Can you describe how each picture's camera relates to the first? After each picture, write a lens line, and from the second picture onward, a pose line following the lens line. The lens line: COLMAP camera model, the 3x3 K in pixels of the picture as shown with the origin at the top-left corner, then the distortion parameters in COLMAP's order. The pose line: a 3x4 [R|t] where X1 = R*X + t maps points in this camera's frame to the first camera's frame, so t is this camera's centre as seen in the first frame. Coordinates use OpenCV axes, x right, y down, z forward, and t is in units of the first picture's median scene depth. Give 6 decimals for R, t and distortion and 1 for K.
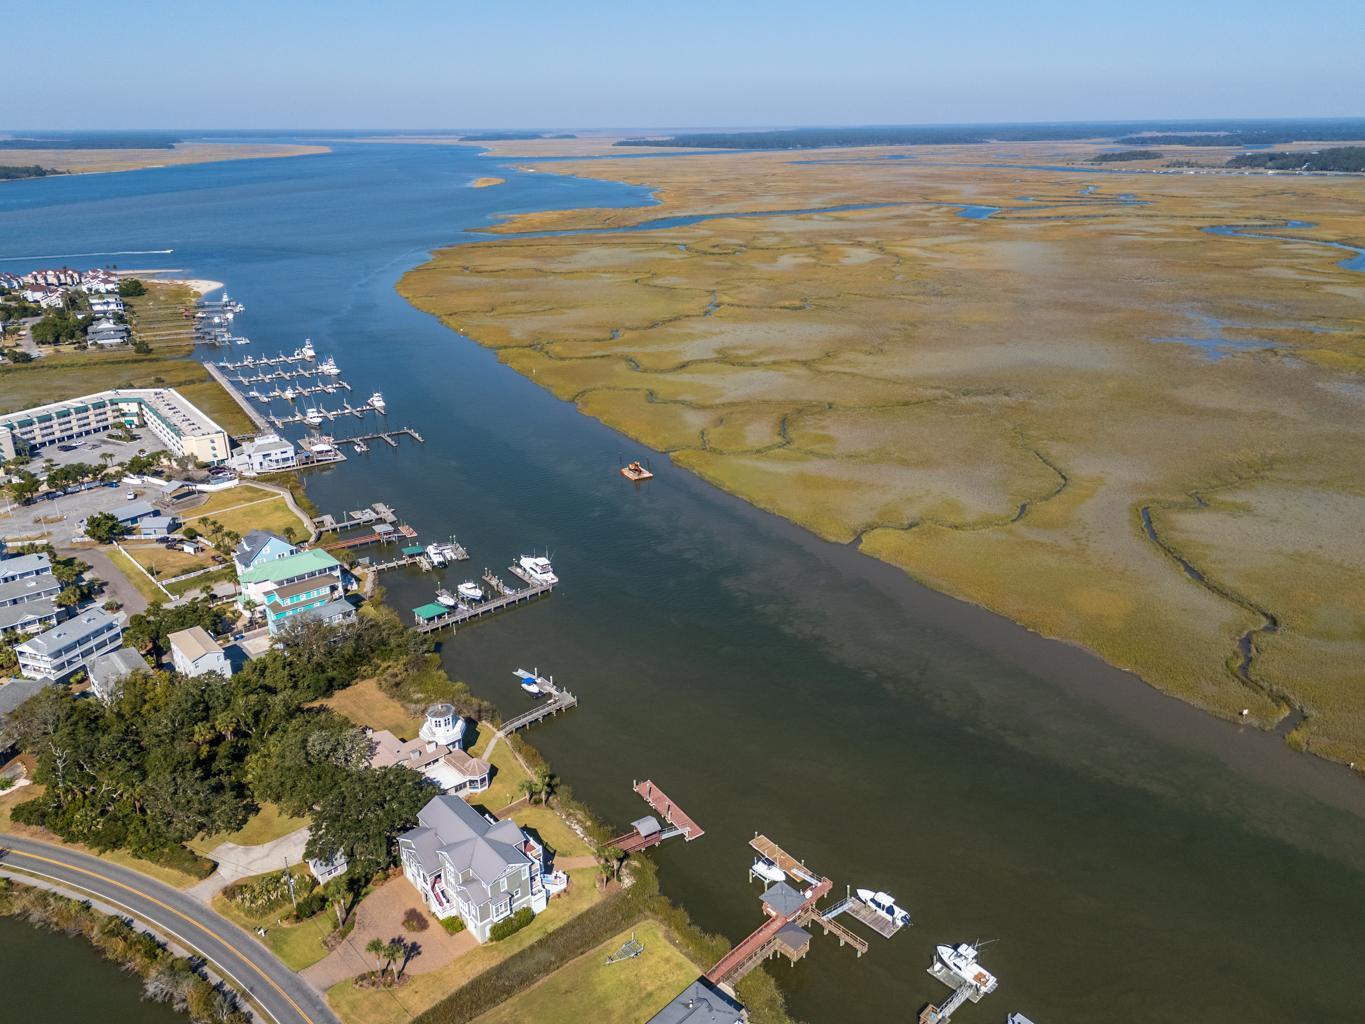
lens RADIAL K [[1005.2, 0, 686.2], [0, 1005.2, 509.0], [0, 0, 1]] dist [0.059742, -0.043632]
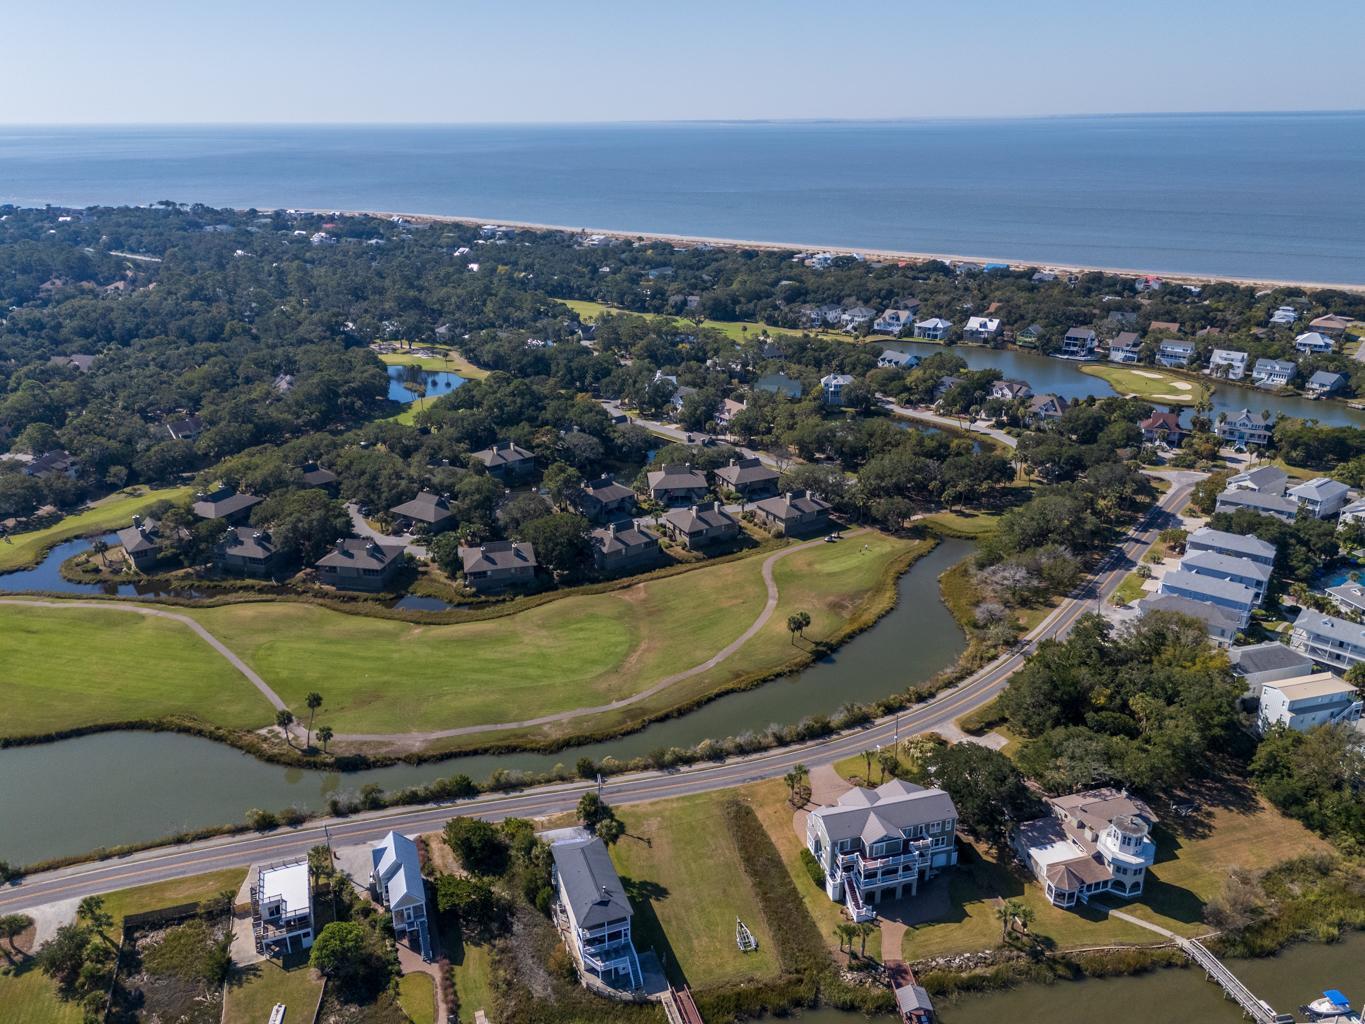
lens RADIAL K [[1000.5, 0, 684.5], [0, 1000.5, 511.5], [0, 0, 1]] dist [0.079812, -0.073530]
pose [[-0.442948, 0.339150, -0.829924, 0.357066], [-0.308045, 0.811761, 0.496138, -0.211006], [0.841965, 0.475417, -0.255094, 0.542714]]
